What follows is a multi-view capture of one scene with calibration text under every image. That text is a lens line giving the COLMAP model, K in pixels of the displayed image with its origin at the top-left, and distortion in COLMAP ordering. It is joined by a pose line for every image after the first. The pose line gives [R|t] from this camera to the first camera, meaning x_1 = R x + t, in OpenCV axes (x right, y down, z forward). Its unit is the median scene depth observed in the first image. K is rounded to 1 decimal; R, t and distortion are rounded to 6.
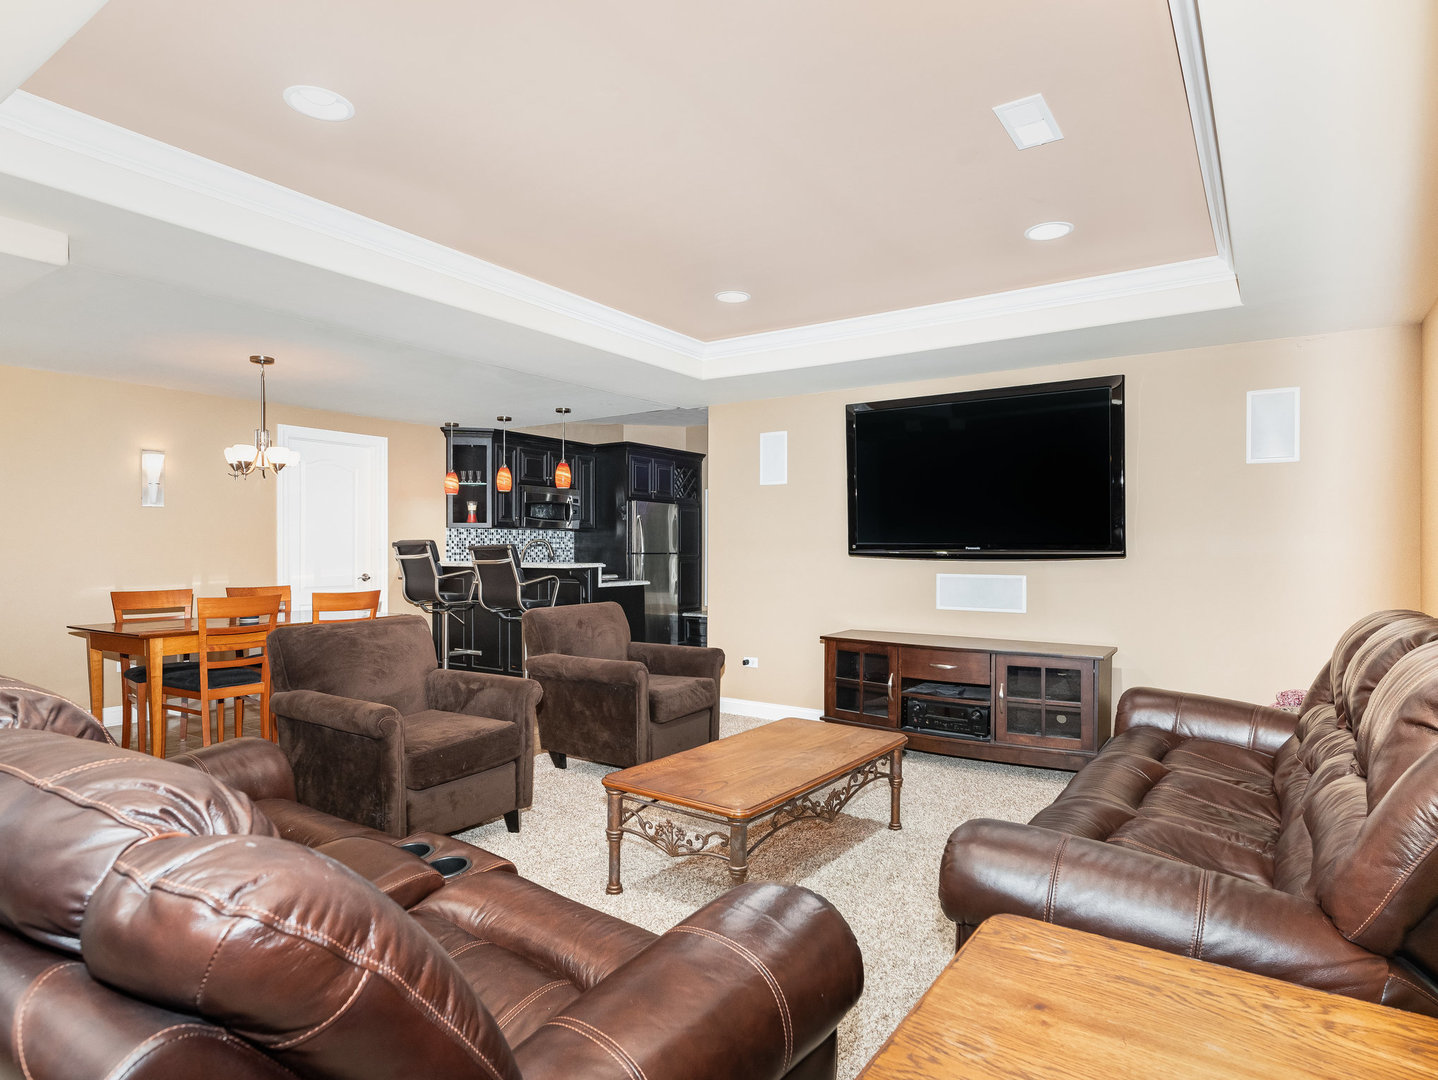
lens RADIAL K [[817.8, 0, 720.1], [0, 817.8, 545.0], [0, 0, 1]] dist [-0.001178, -0.000794]
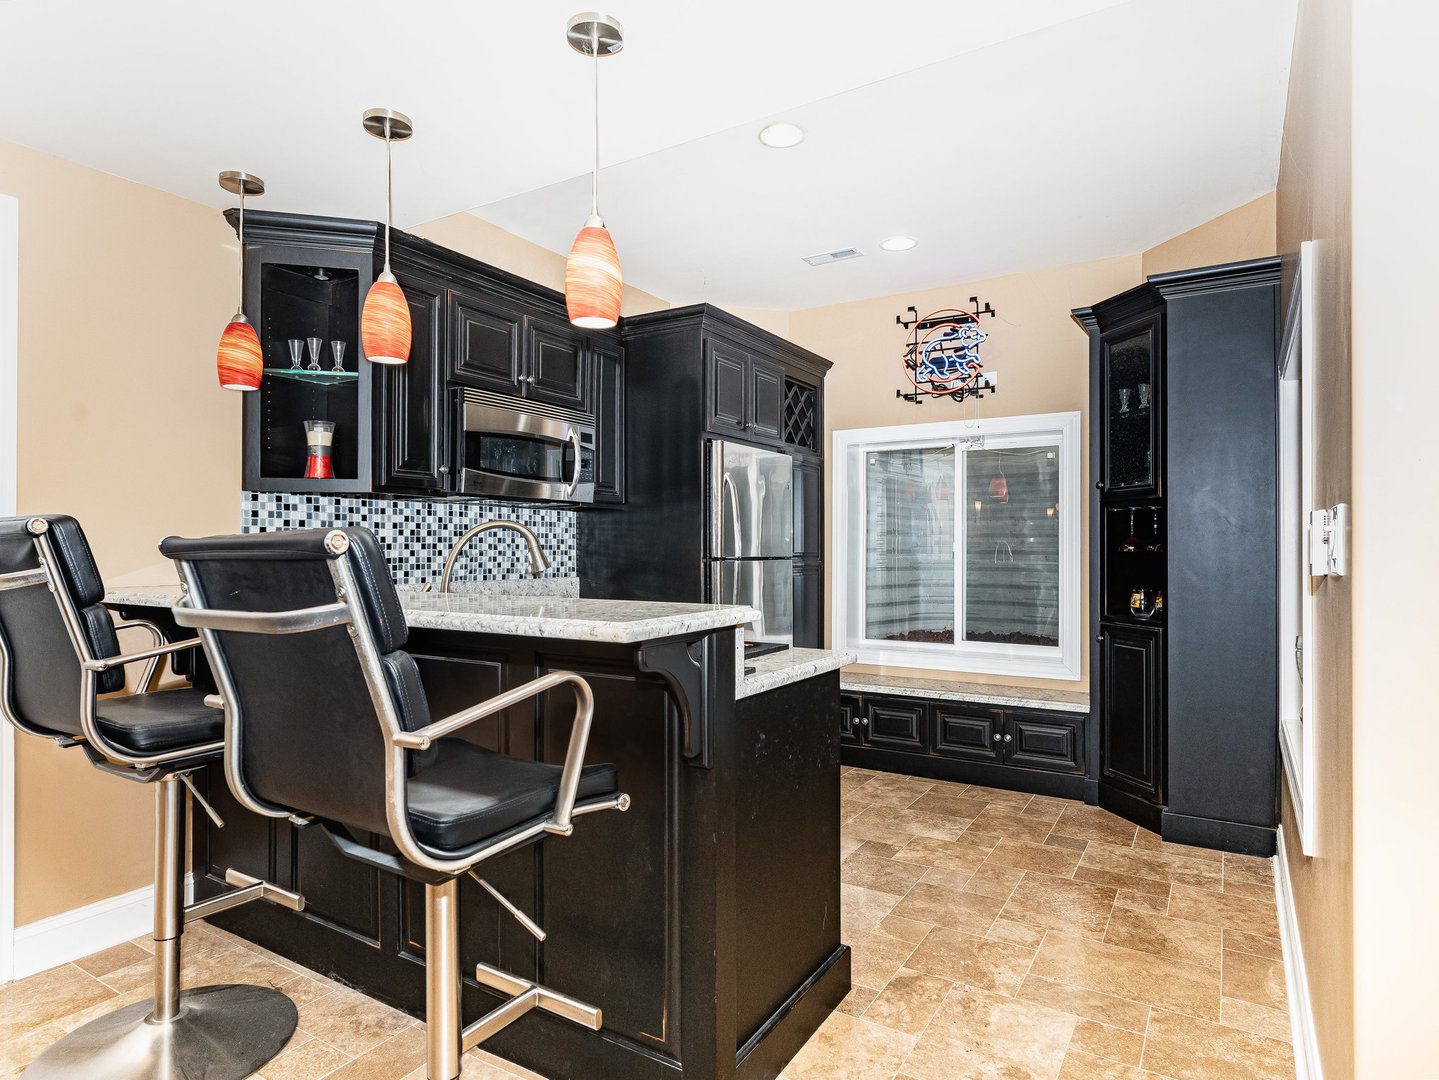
lens RADIAL K [[818.3, 0, 713.5], [0, 818.3, 542.3], [0, 0, 1]] dist [-0.001178, -0.000794]
pose [[0.999327, 0.001926, 0.036643, -0.138970], [-0.001874, 0.999997, -0.001457, 0.001788], [-0.036645, 0.001387, 0.999327, 0.627940]]
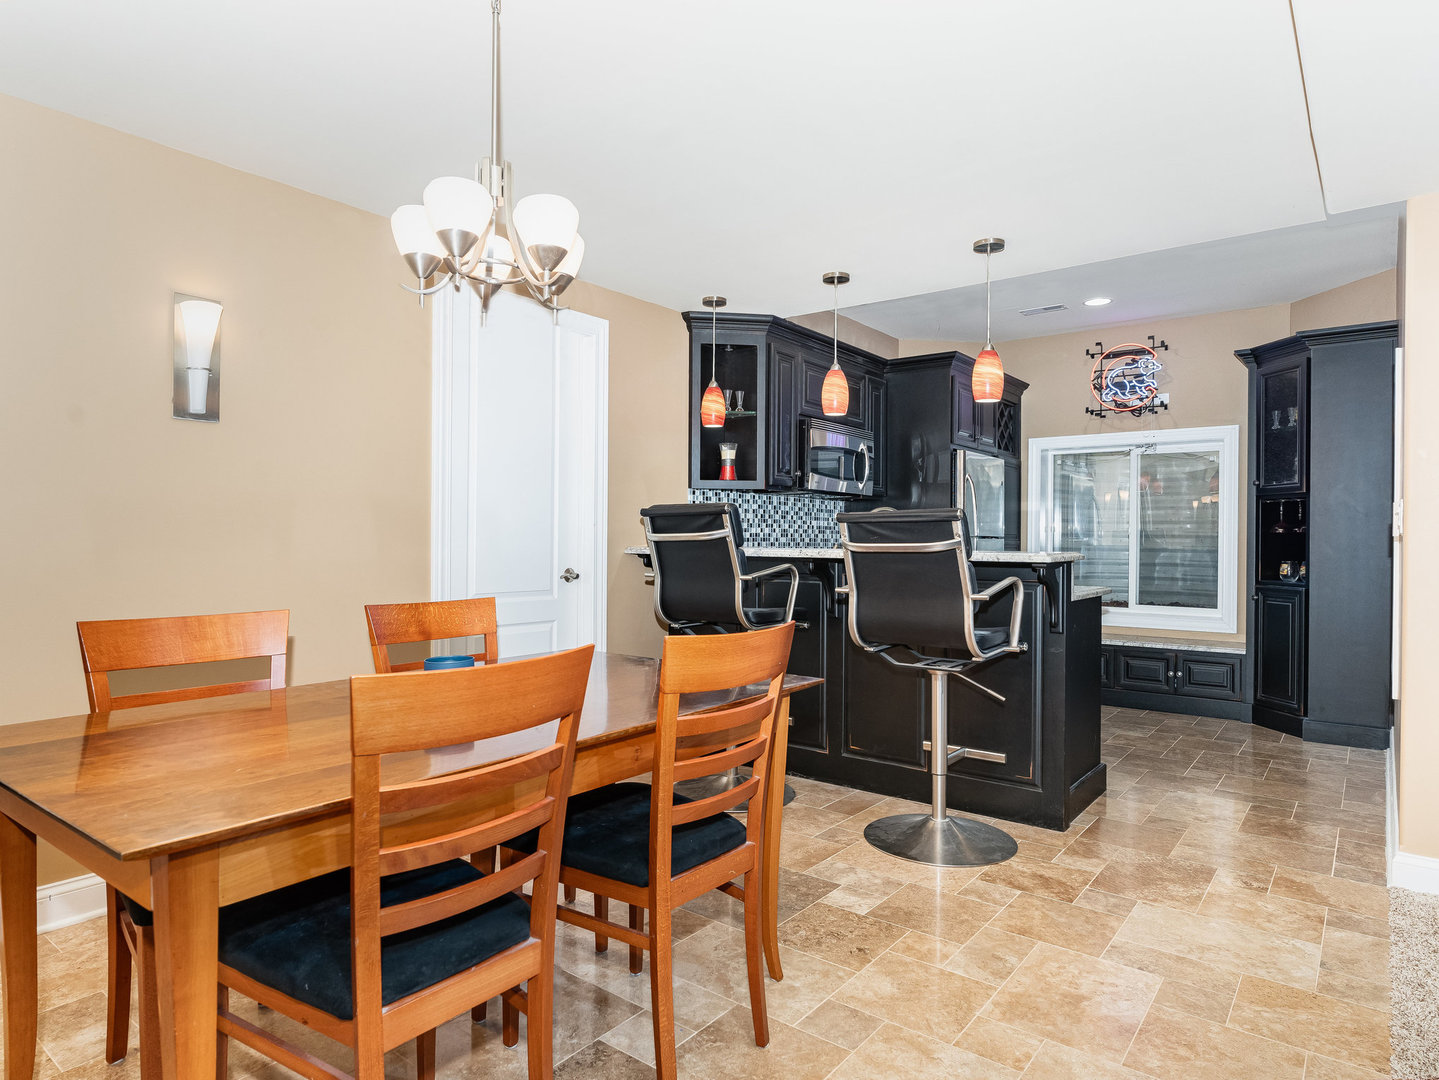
lens RADIAL K [[853.1, 0, 714.1], [0, 853.1, 540.4], [0, 0, 1]] dist [-0.008241, -0.001332]
pose [[0.997925, 0.008108, -0.063871, -0.278025], [-0.007722, 0.999950, 0.006292, 0.011384], [0.063919, -0.005785, 0.997938, 0.403828]]
